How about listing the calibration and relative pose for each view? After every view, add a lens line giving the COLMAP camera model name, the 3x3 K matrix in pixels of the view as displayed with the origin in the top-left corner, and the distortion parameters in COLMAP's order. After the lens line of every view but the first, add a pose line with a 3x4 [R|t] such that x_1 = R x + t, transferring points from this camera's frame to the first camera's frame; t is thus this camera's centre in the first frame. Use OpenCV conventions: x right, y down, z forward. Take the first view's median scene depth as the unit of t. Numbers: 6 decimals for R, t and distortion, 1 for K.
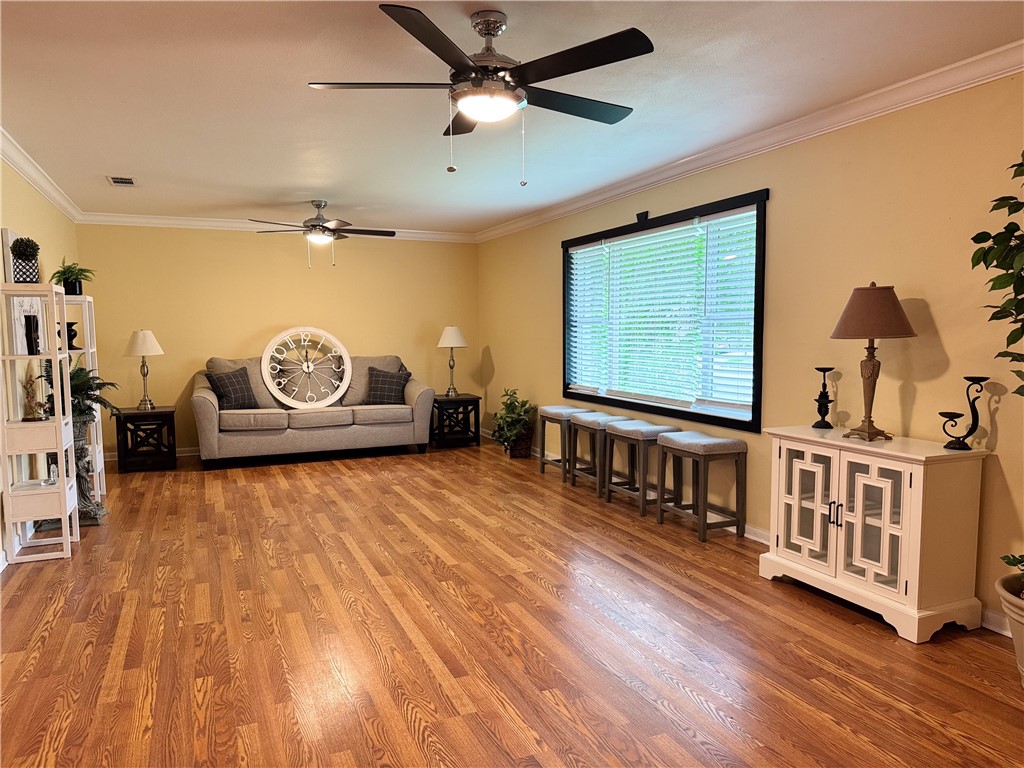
lens RADIAL K [[729.3, 0, 512.0], [0, 729.3, 384.0], [0, 0, 1]] dist [0.056096, 0.001253]
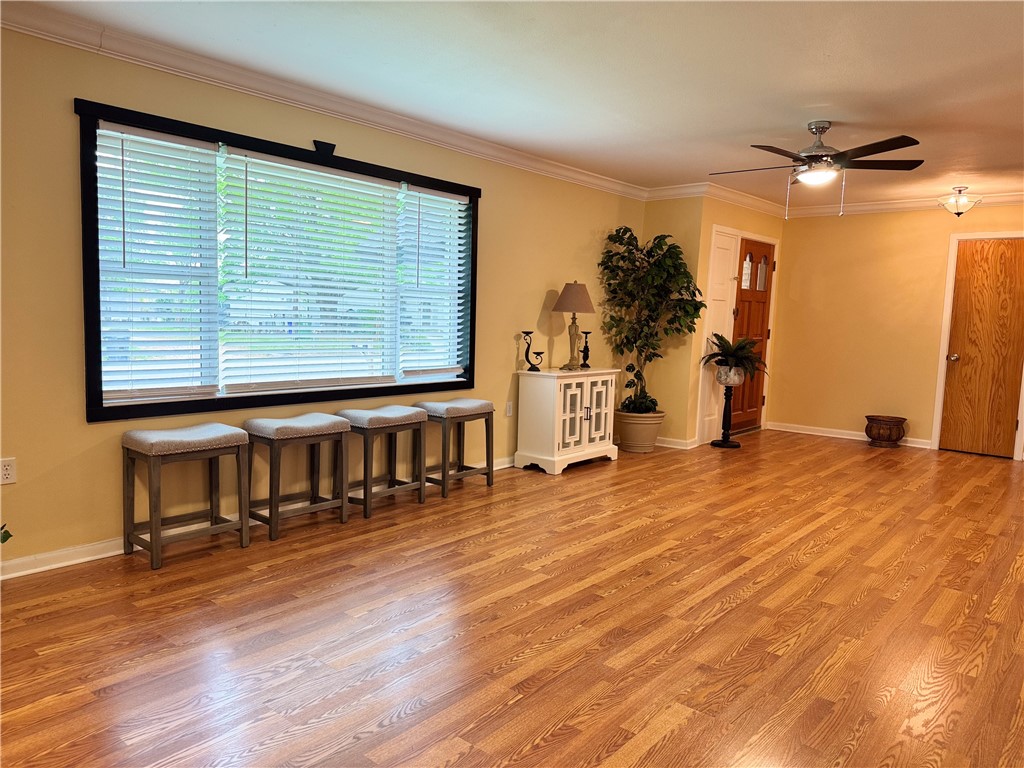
lens RADIAL K [[729.3, 0, 512.0], [0, 729.3, 384.0], [0, 0, 1]] dist [0.056096, 0.001253]
pose [[-0.453616, -0.106639, 0.884794, -0.840118], [0.031249, 0.990301, 0.135376, -0.110868], [-0.890649, 0.089057, -0.445884, 1.616861]]
